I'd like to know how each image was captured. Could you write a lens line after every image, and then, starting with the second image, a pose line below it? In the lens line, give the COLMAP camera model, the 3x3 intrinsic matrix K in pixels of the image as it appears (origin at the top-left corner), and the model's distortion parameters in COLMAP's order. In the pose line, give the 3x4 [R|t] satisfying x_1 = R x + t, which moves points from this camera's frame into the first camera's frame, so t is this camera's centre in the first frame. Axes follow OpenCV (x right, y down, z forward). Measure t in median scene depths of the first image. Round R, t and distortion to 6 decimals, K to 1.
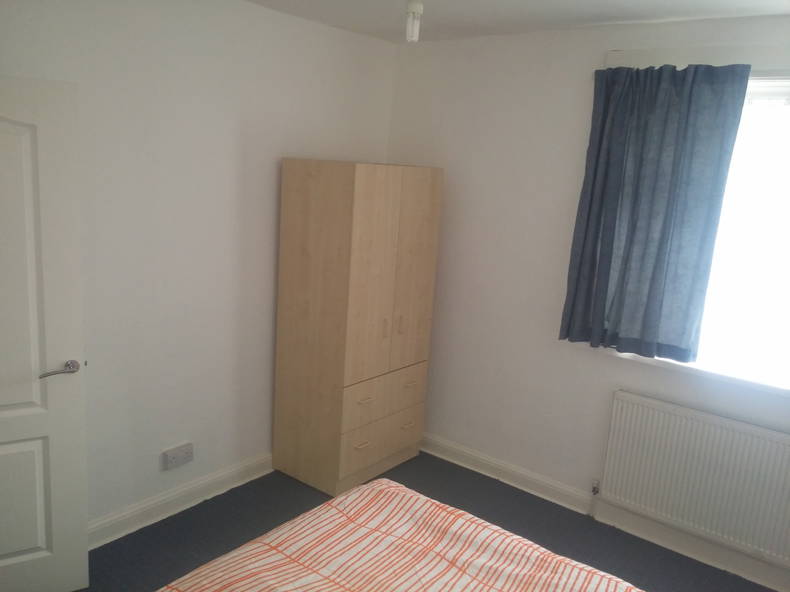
lens RADIAL K [[669.5, 0, 395.0], [0, 669.5, 296.0], [0, 0, 1]] dist [0.101359, -0.115015]
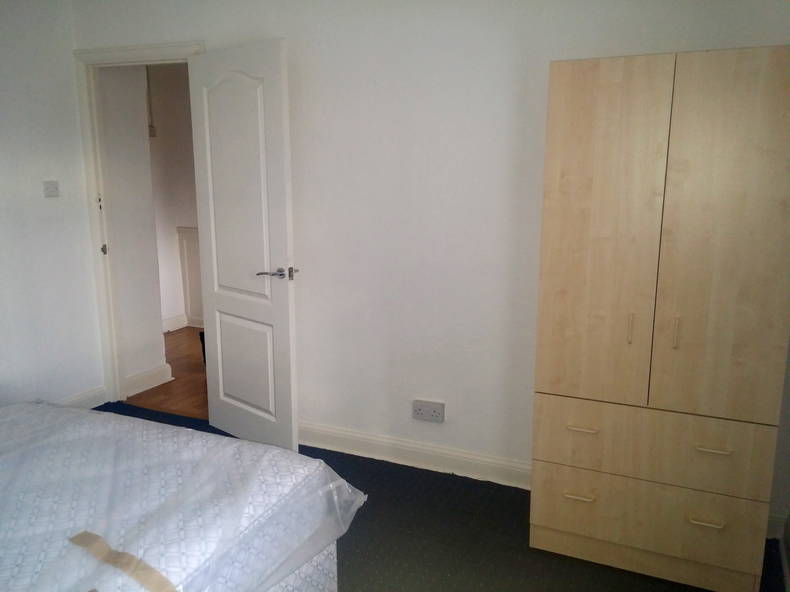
lens RADIAL K [[669.5, 0, 395.0], [0, 669.5, 296.0], [0, 0, 1]] dist [0.101359, -0.115015]
pose [[0.191770, 0.106159, -0.975682, 0.739321], [-0.173145, 0.982199, 0.072837, 0.019874], [0.966046, 0.154966, 0.206737, 0.930412]]
